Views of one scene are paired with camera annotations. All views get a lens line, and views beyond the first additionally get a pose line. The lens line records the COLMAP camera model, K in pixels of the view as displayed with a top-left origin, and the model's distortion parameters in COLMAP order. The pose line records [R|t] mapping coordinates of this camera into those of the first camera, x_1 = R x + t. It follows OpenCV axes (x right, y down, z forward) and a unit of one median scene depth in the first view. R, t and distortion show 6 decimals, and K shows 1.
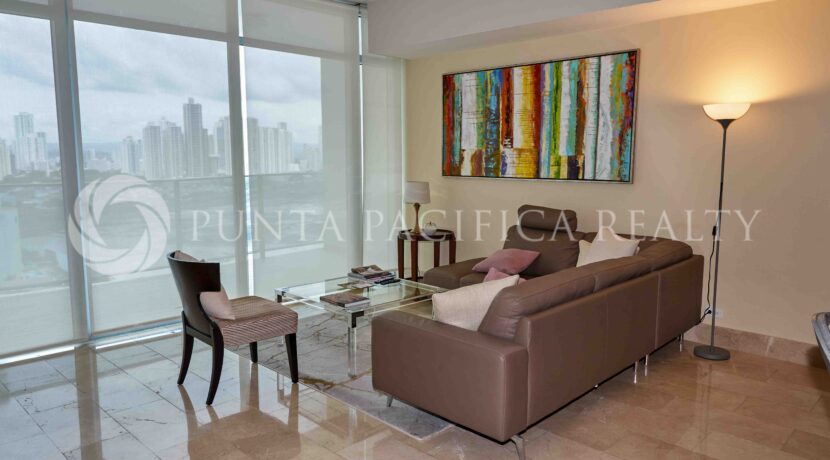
lens RADIAL K [[604.1, 0, 414.2], [0, 604.1, 229.6], [0, 0, 1]] dist [0.011492, 0.003592]
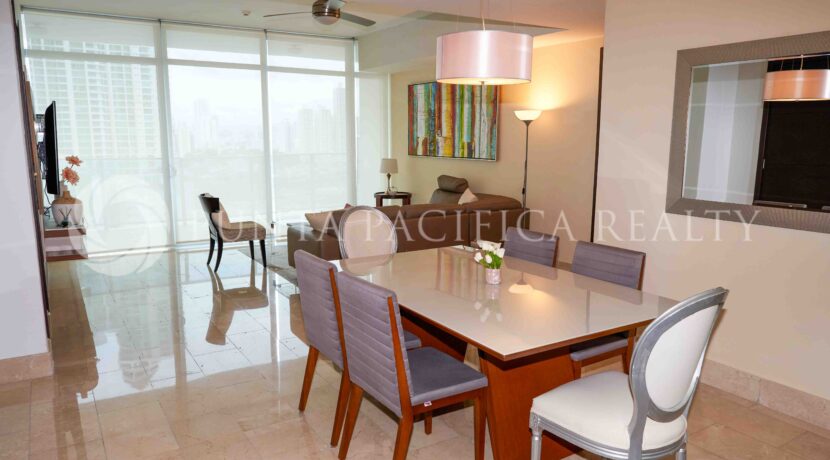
lens RADIAL K [[604.1, 0, 415.7], [0, 604.1, 230.8], [0, 0, 1]] dist [0.011492, 0.003592]
pose [[0.971746, 0.039796, -0.232649, 0.462852], [-0.032091, 0.998807, 0.036810, 0.042959], [0.233836, -0.028303, 0.971864, -0.458683]]
